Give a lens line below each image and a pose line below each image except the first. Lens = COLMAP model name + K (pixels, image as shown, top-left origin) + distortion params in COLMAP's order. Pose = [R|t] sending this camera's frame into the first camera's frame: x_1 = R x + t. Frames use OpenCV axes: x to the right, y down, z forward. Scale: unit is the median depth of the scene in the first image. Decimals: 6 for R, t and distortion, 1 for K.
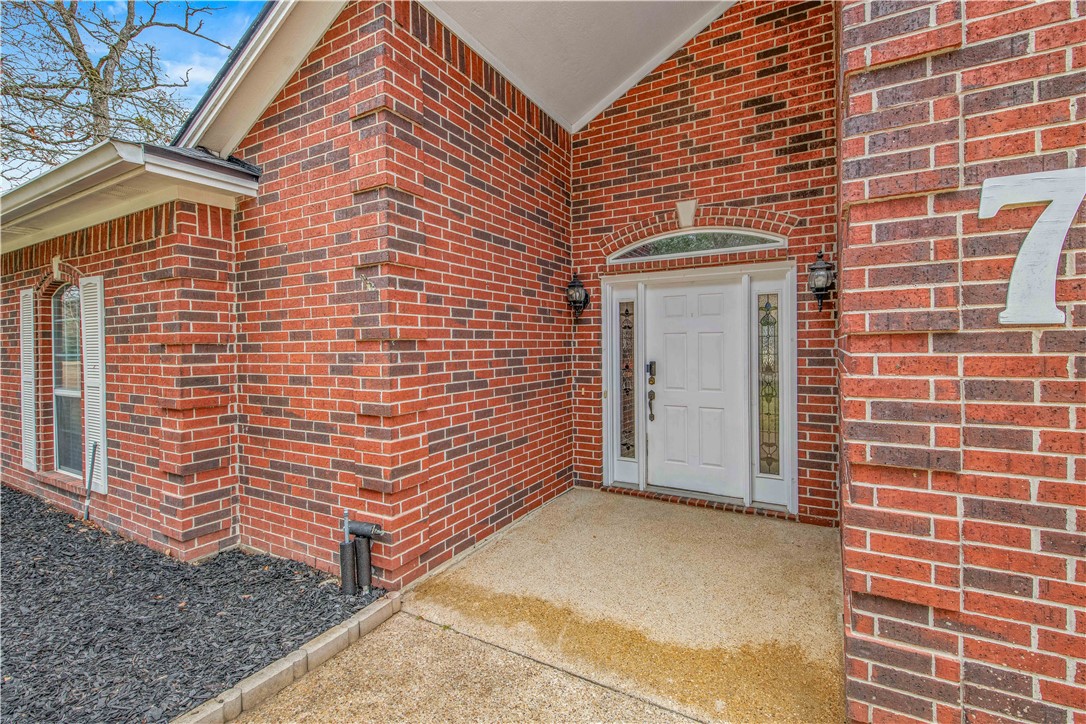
lens RADIAL K [[474.5, 0, 539.5], [0, 474.5, 346.9], [0, 0, 1]] dist [0.001911, 0.000041]
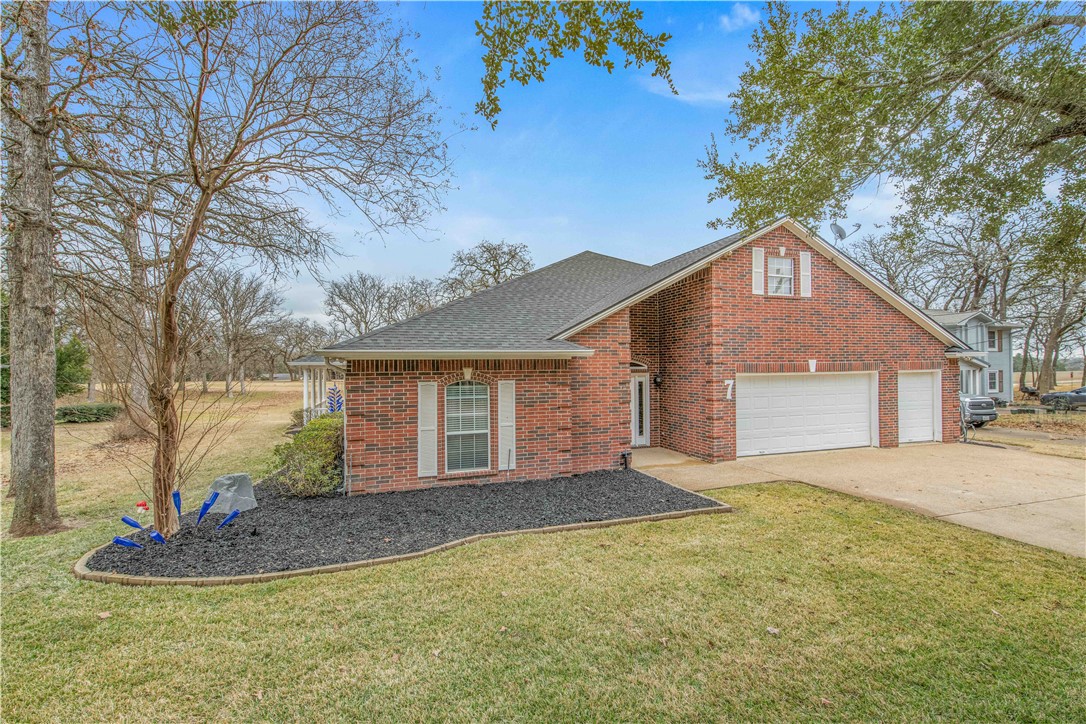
lens RADIAL K [[478.9, 0, 543.0], [0, 478.9, 362.0], [0, 0, 1]] dist [0.009645, -0.000003]
pose [[0.657519, 0.014830, 0.753292, -2.412344], [0.005404, 0.999688, -0.024398, -0.163984], [-0.753419, 0.020113, 0.657234, -0.669568]]
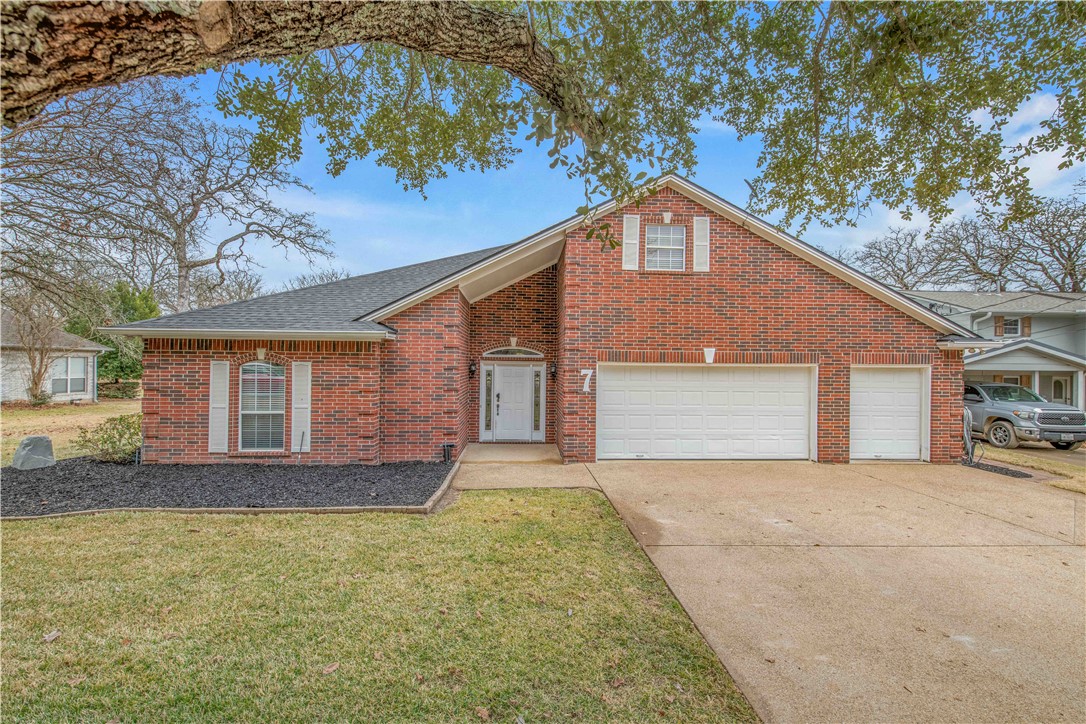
lens RADIAL K [[478.9, 0, 543.0], [0, 478.9, 362.0], [0, 0, 1]] dist [0.009645, -0.000003]
pose [[0.833894, 0.023883, 0.551407, -1.140046], [-0.018378, 0.999711, -0.015507, -0.118654], [-0.551618, 0.002798, 0.834092, -1.521295]]
